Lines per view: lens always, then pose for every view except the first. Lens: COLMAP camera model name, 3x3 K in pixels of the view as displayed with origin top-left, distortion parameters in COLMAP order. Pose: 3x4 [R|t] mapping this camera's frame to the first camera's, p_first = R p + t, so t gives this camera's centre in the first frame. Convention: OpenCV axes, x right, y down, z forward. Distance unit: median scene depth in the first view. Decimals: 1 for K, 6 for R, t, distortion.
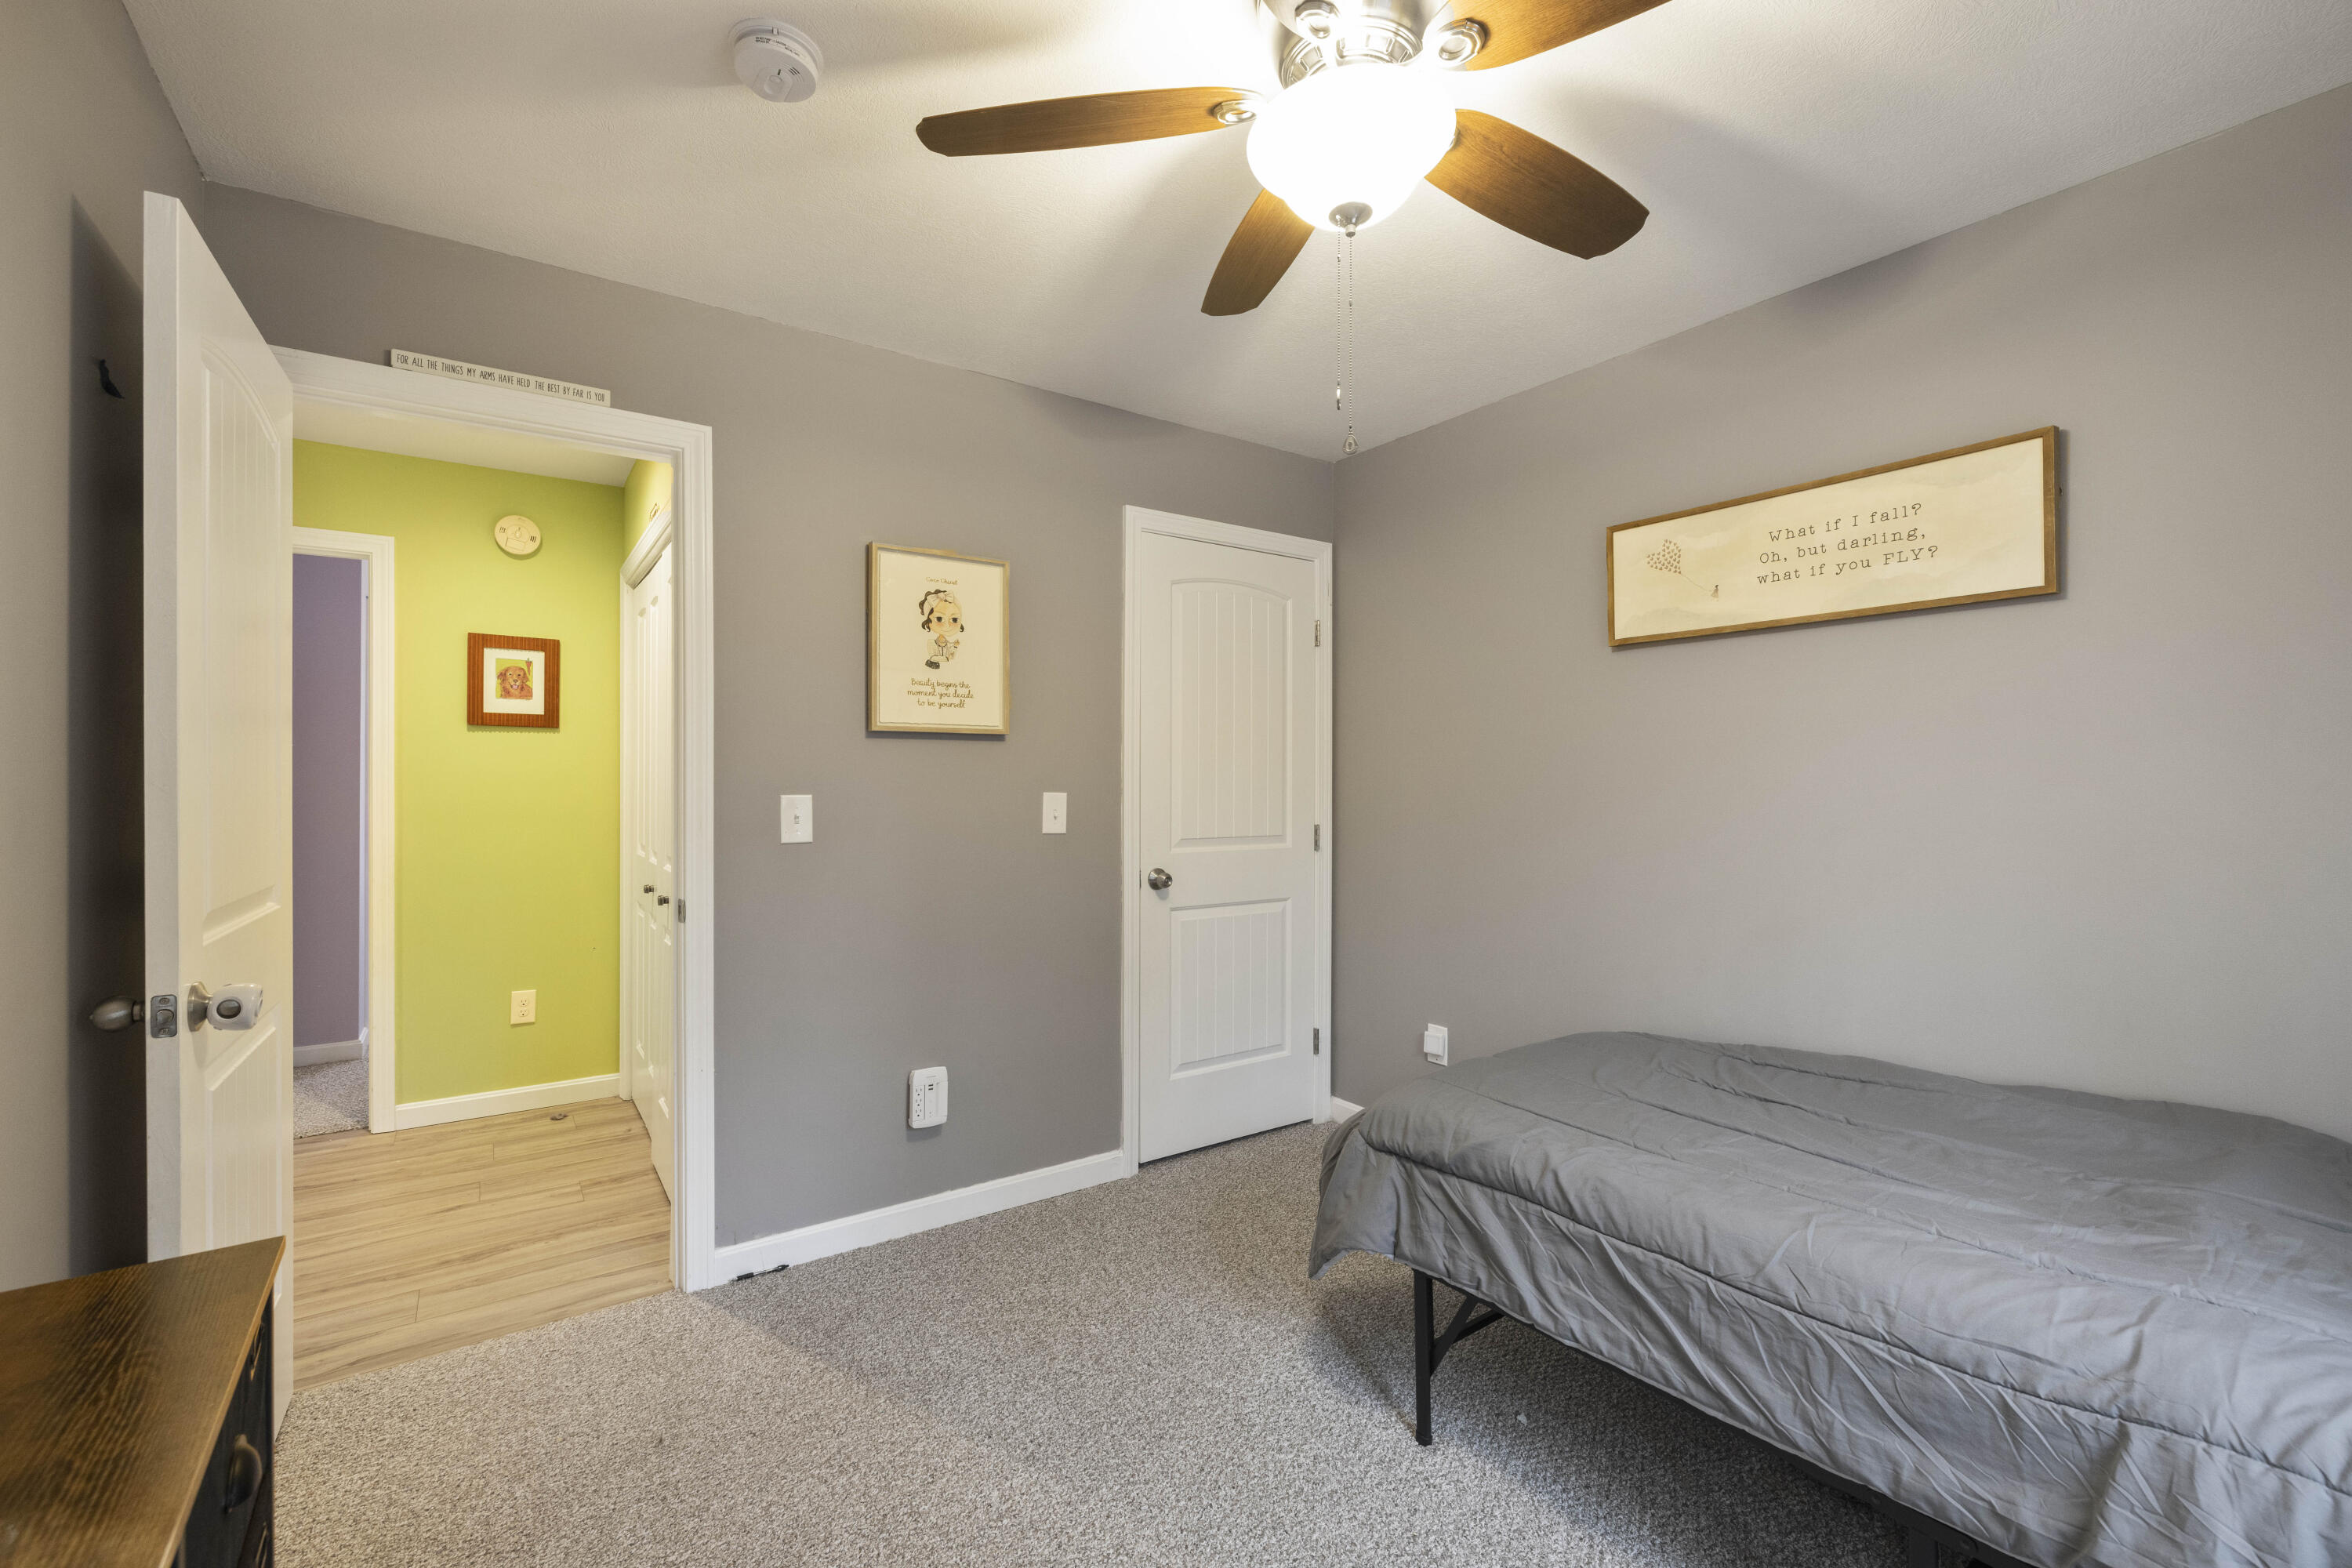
lens RADIAL K [[986.8, 0, 1151.6], [0, 986.8, 780.5], [0, 0, 1]] dist [0.009513, -0.001638]
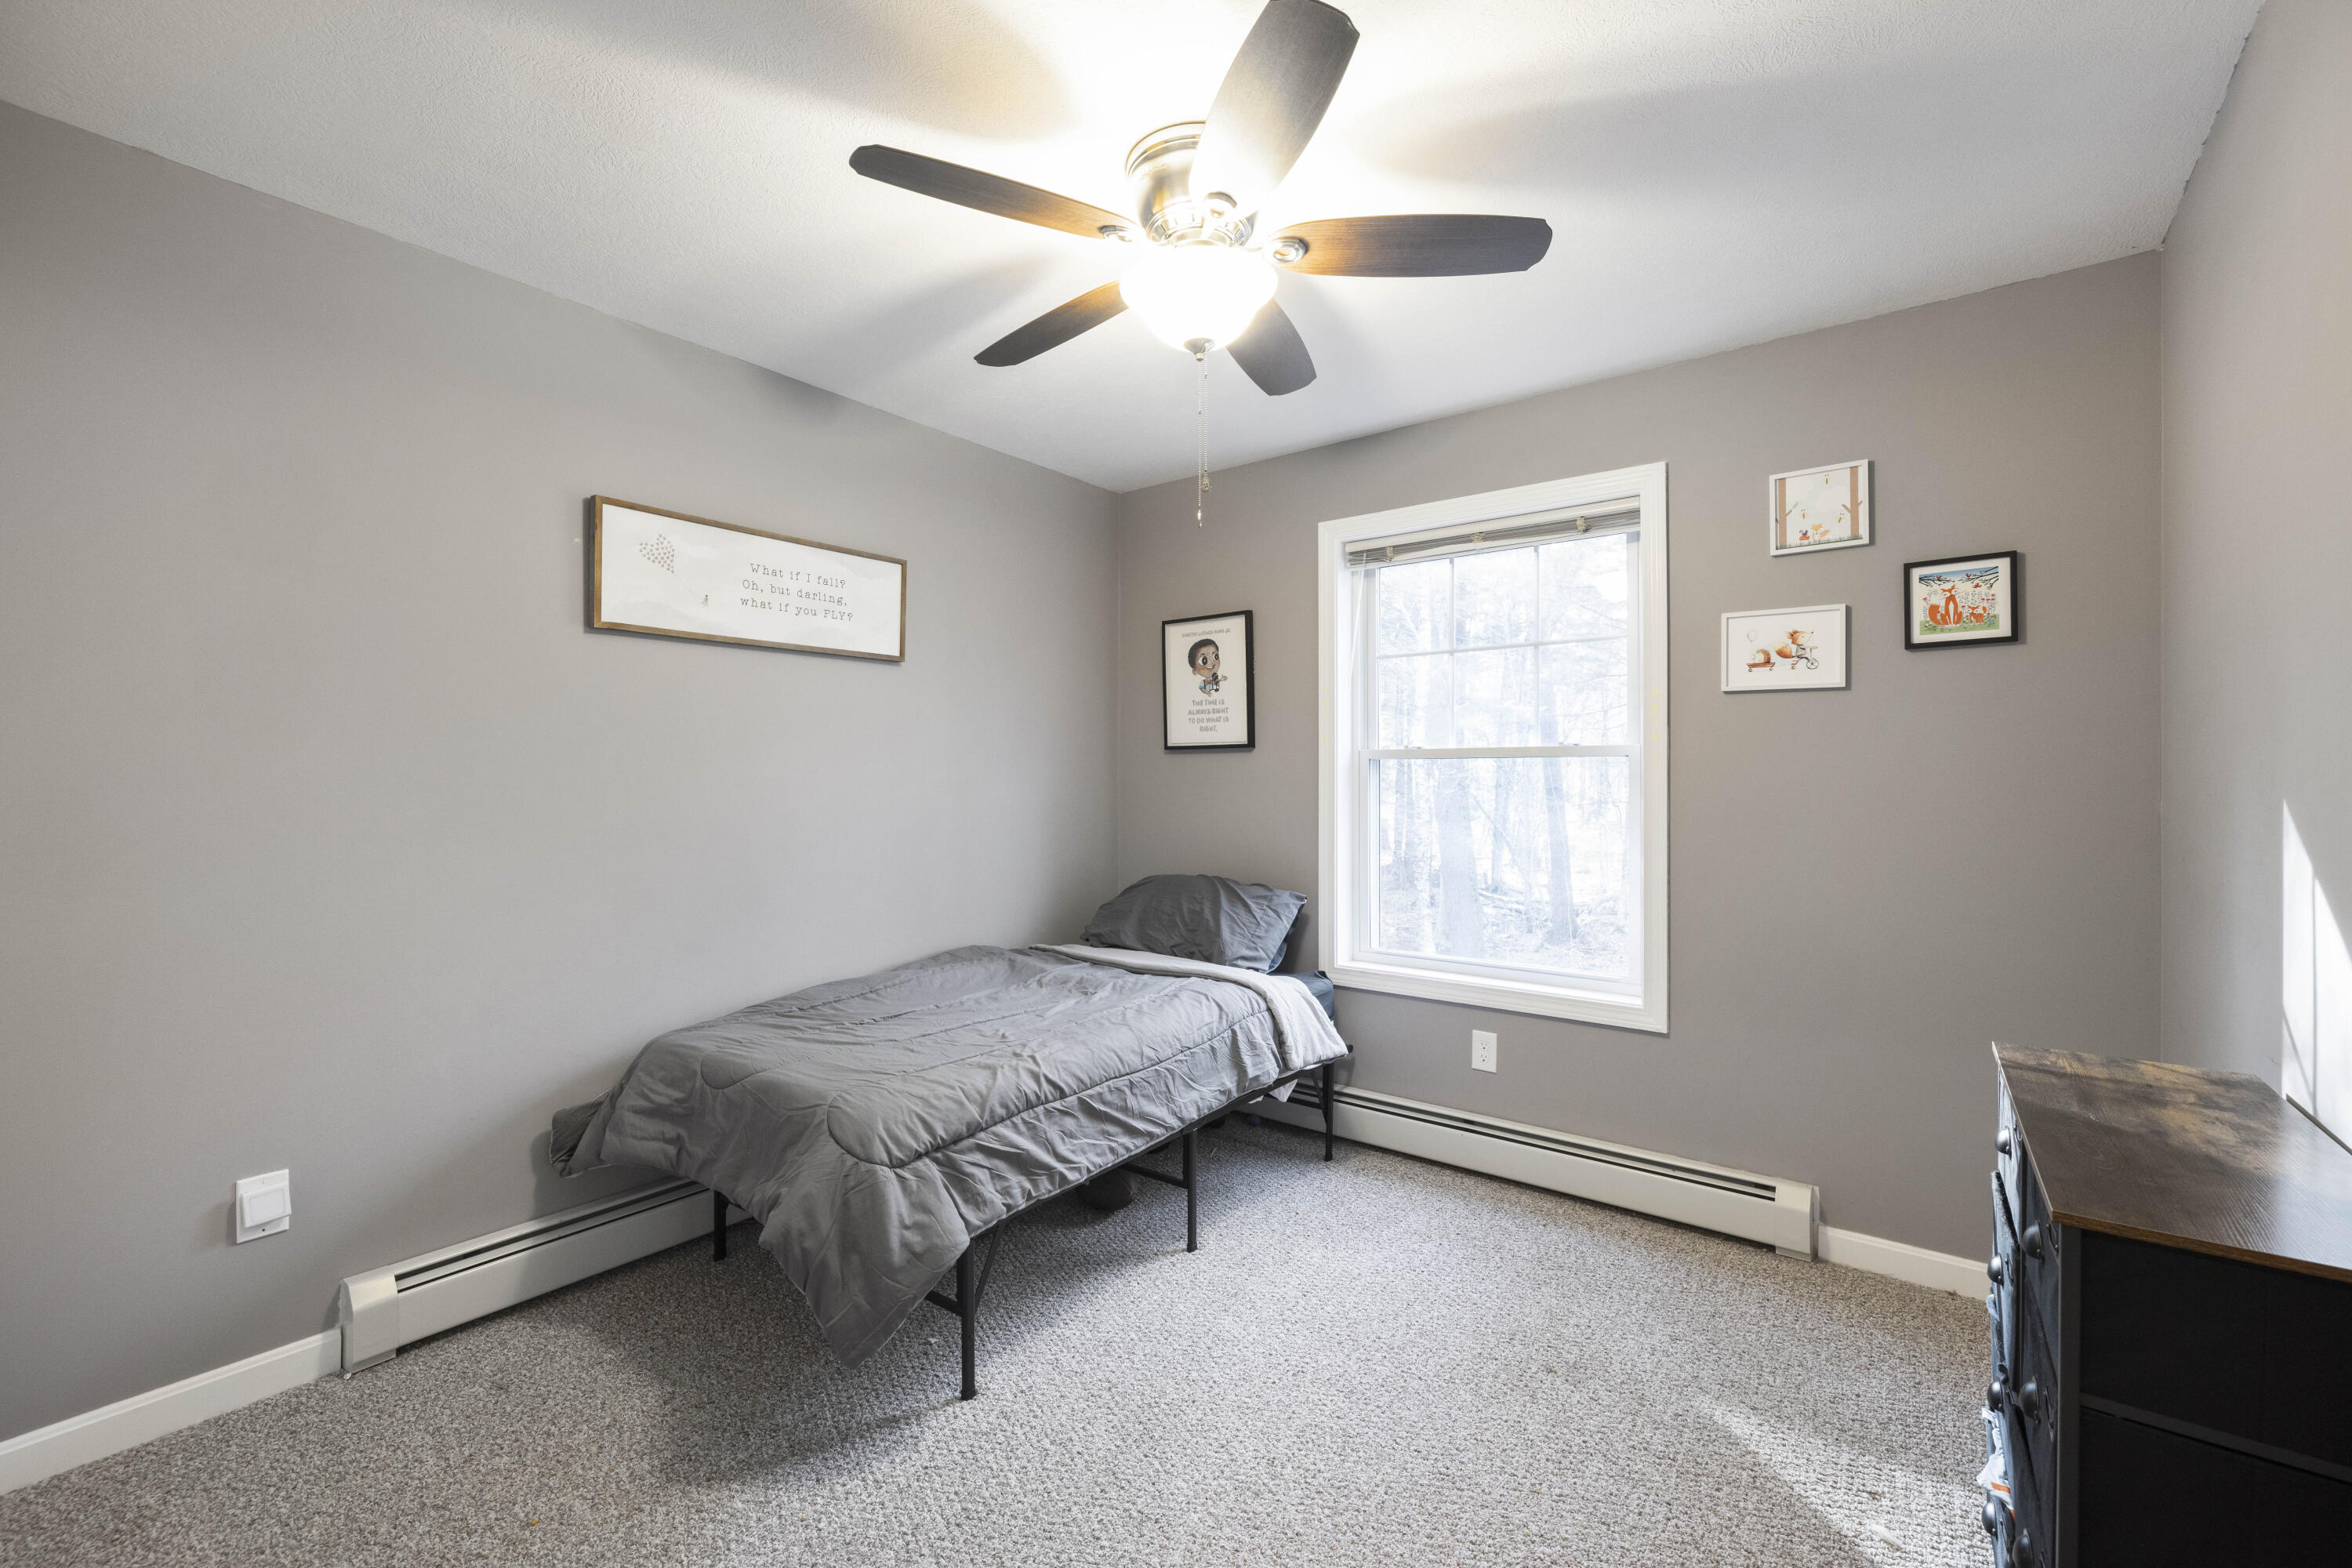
lens RADIAL K [[986.8, 0, 1163.4], [0, 986.8, 776.8], [0, 0, 1]] dist [0.009513, -0.001638]
pose [[-0.299161, 0.000991, 0.954202, -0.834282], [0.000374, 1.000000, -0.000921, 0.003031], [-0.954203, 0.000081, -0.299161, 1.162928]]
